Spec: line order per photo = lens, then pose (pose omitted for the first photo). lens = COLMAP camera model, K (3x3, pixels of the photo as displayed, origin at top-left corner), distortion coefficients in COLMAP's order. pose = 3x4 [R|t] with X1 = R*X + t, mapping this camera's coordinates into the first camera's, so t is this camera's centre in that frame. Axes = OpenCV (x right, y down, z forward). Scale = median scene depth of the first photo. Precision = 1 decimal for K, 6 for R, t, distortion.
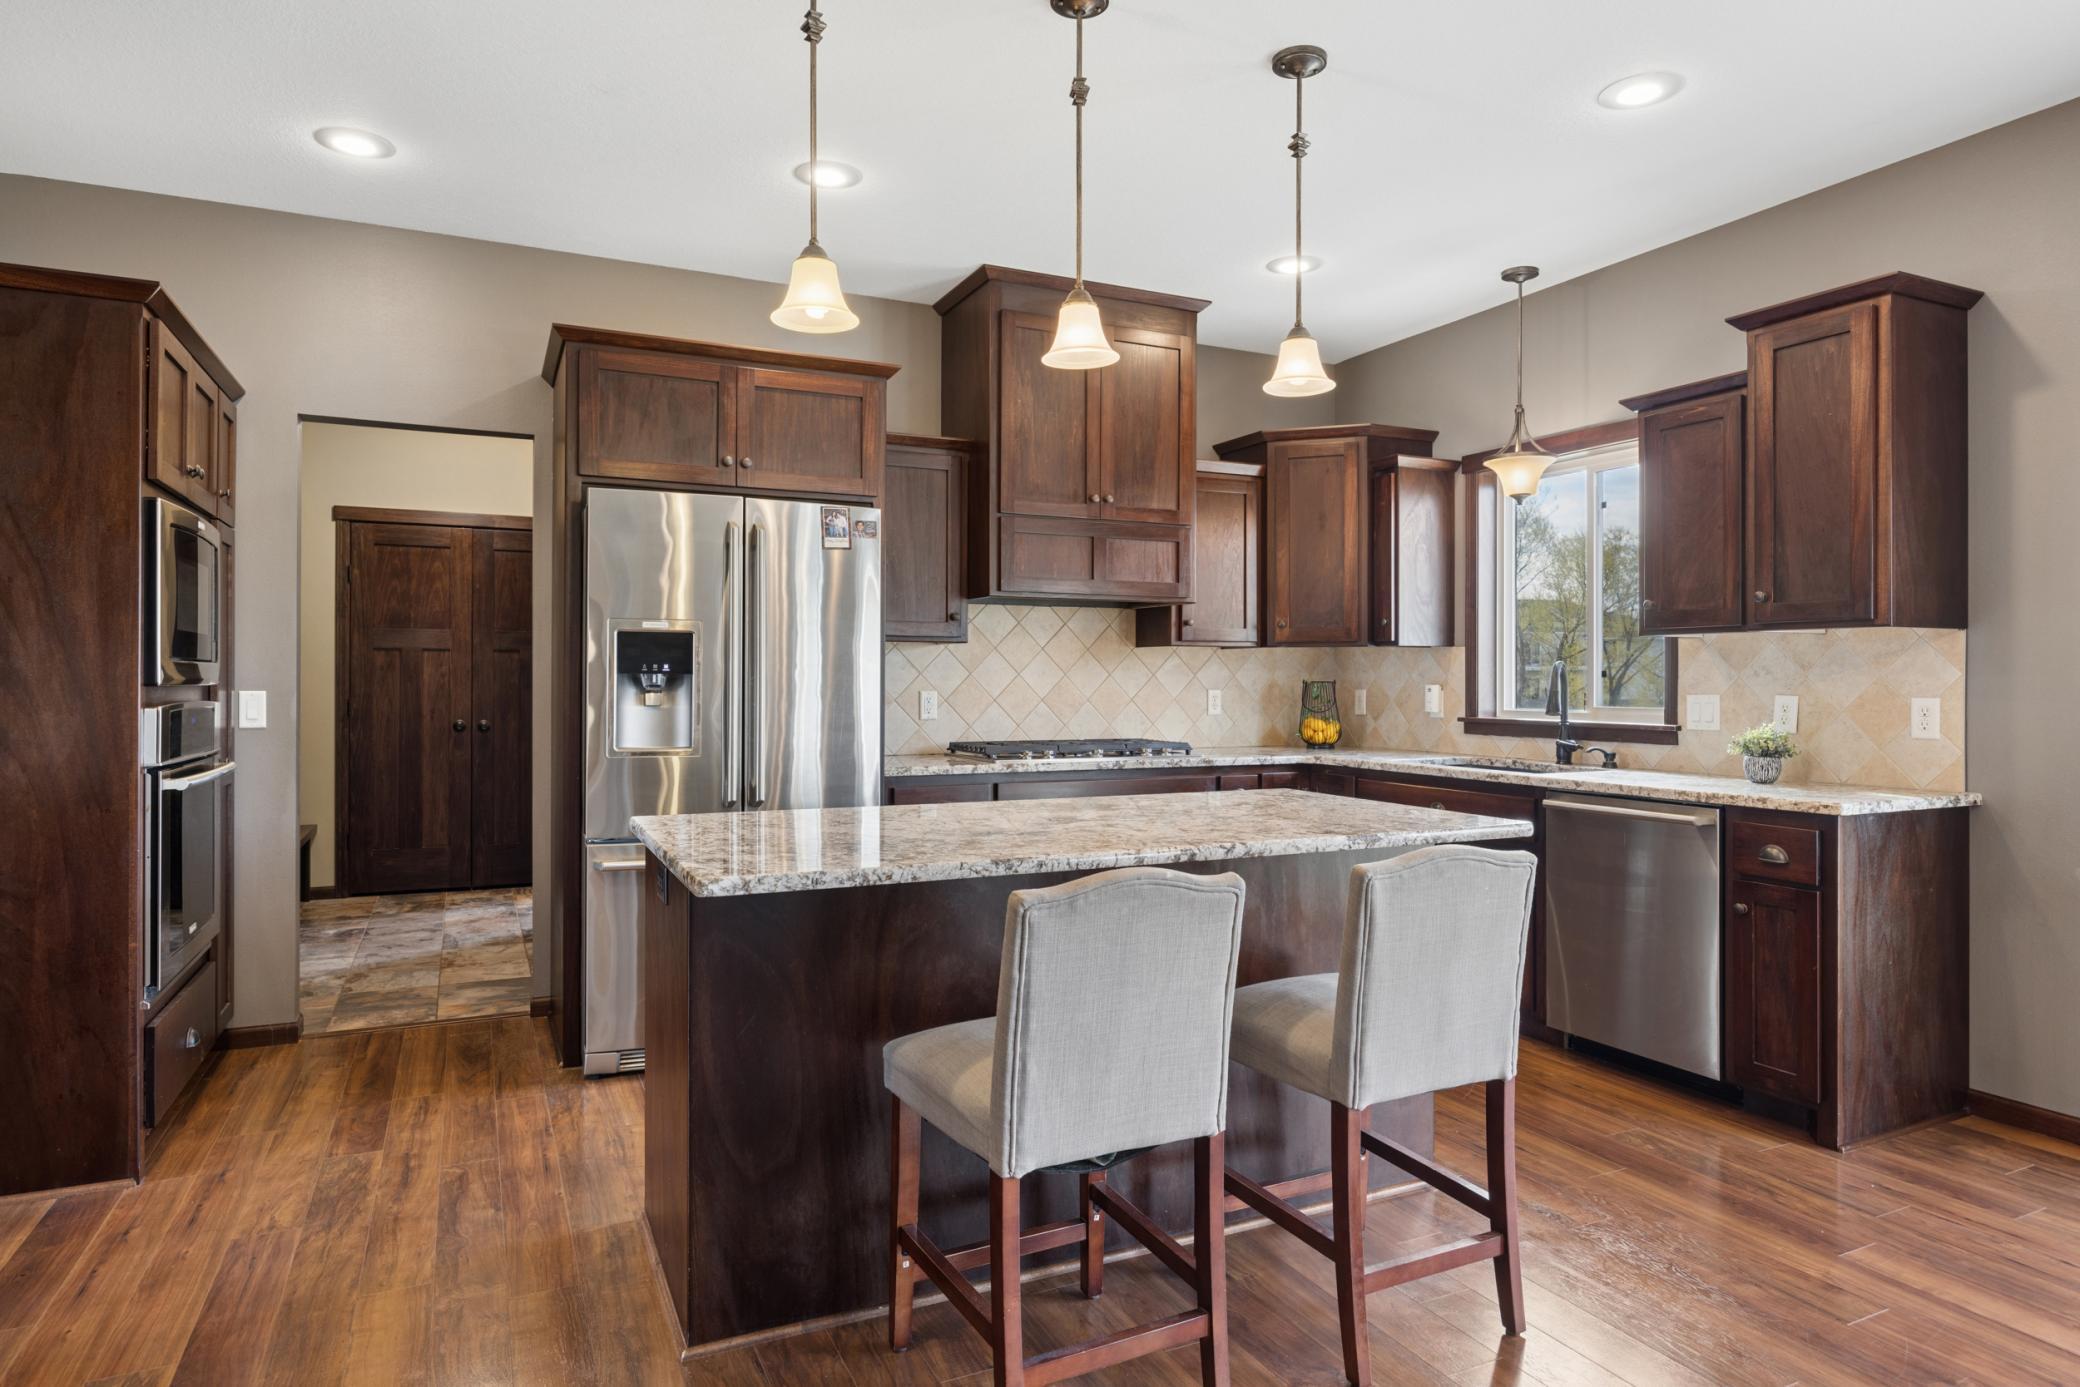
lens RADIAL K [[1180.9, 0, 1045.5], [0, 1180.9, 689.2], [0, 0, 1]] dist [-0.001287, -0.003416]
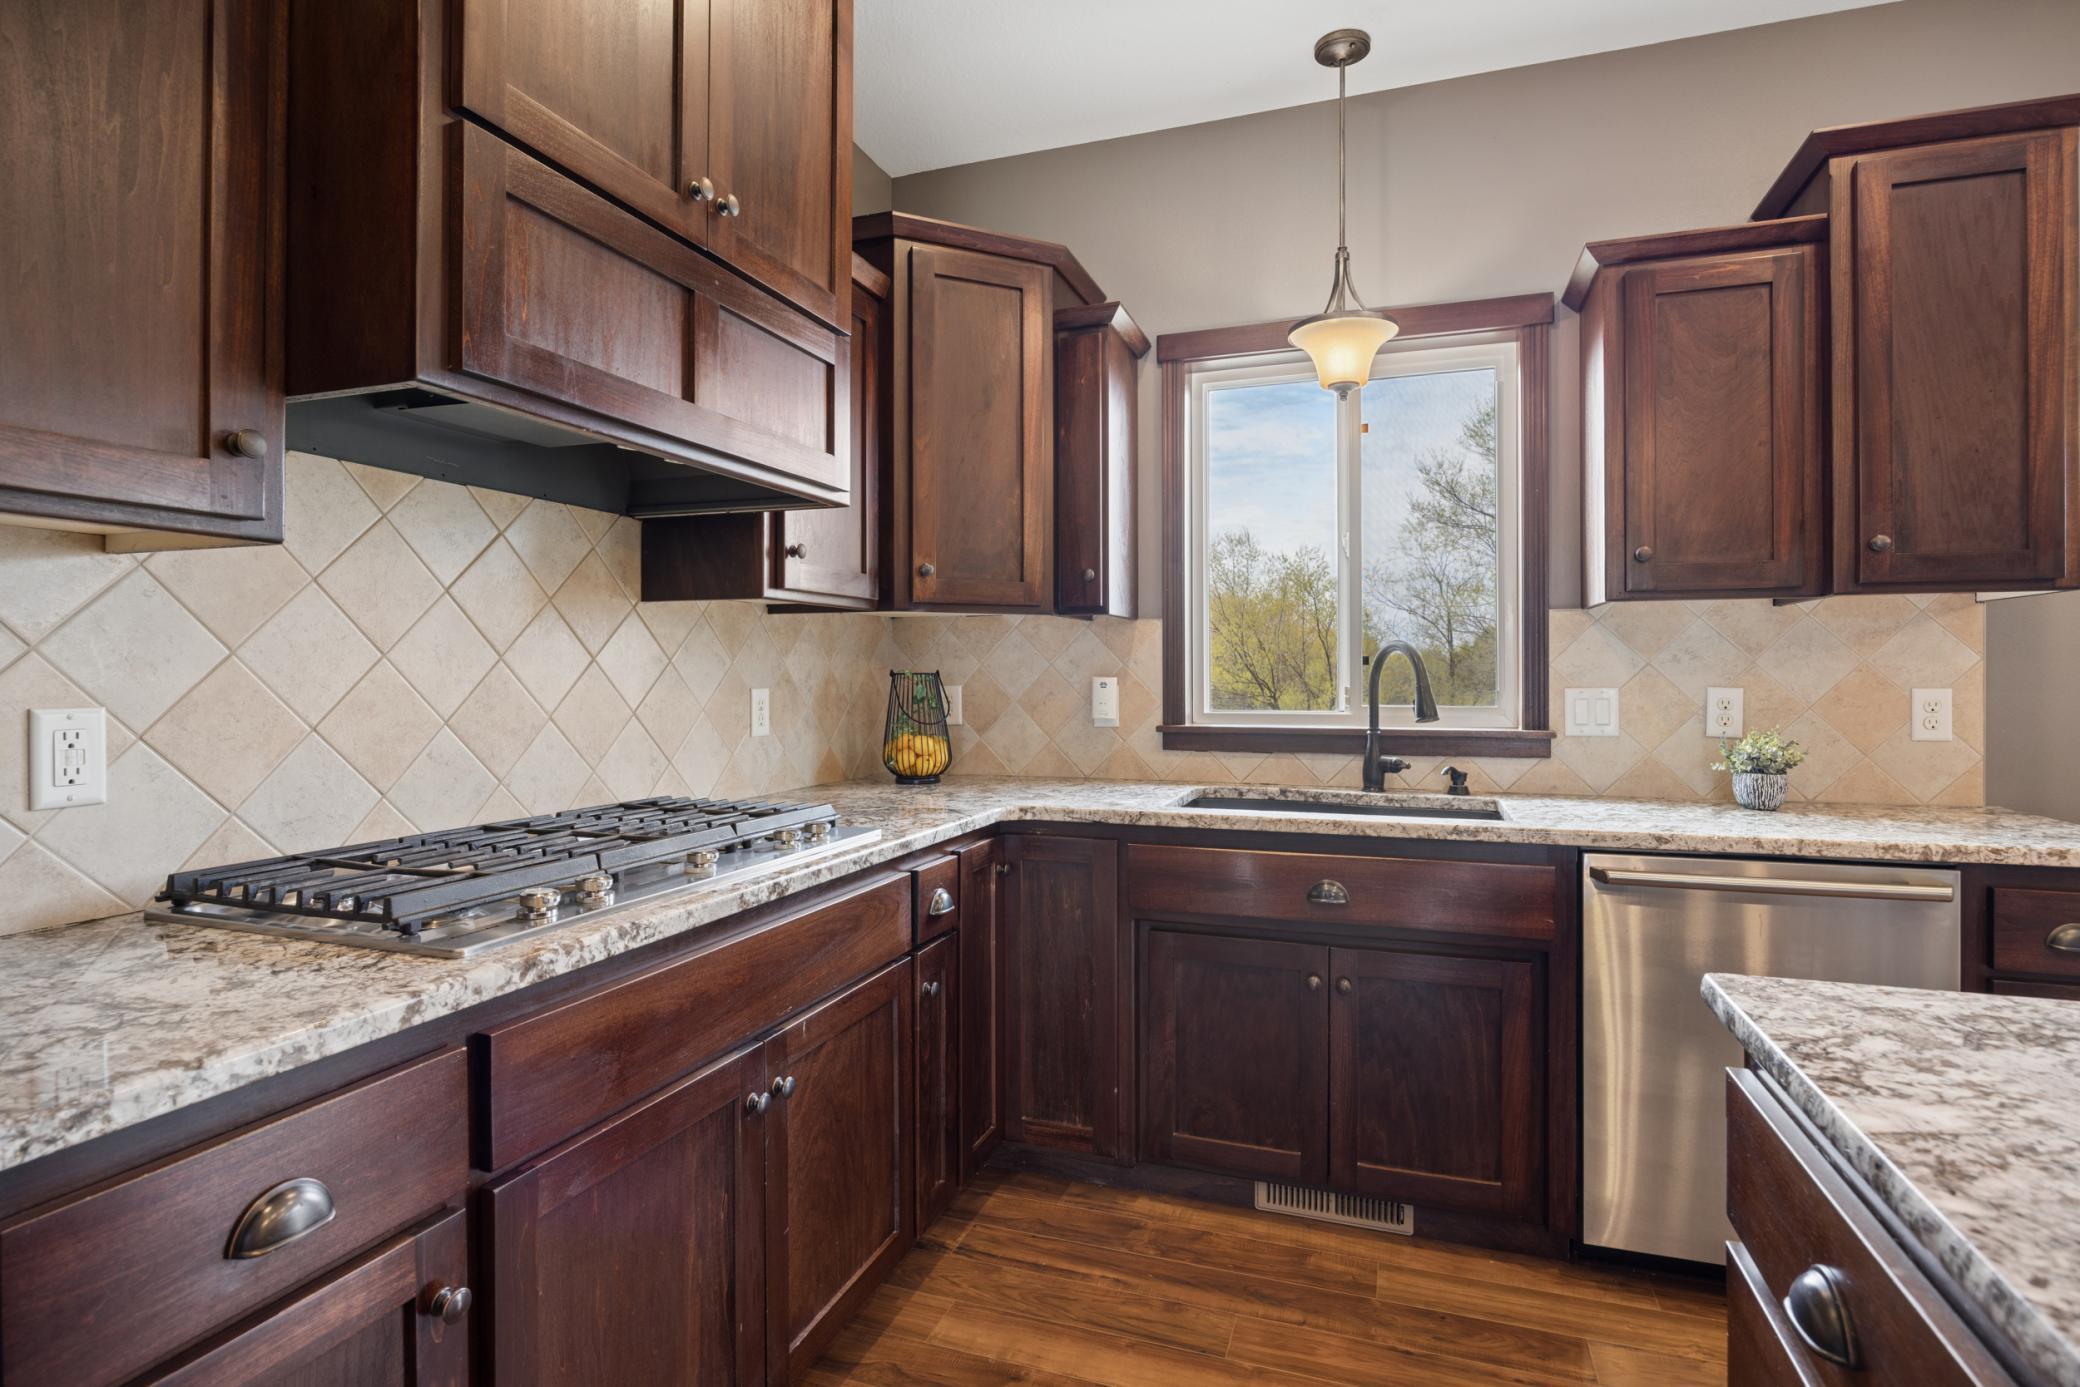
lens RADIAL K [[1029.0, 0, 1049.1], [0, 1029.0, 669.0], [0, 0, 1]] dist [-0.006983, -0.000349]
pose [[0.707511, -0.000401, 0.706702, -0.157969], [0.009551, 0.999914, -0.008995, -0.005289], [-0.706638, 0.013113, 0.707454, 0.969181]]
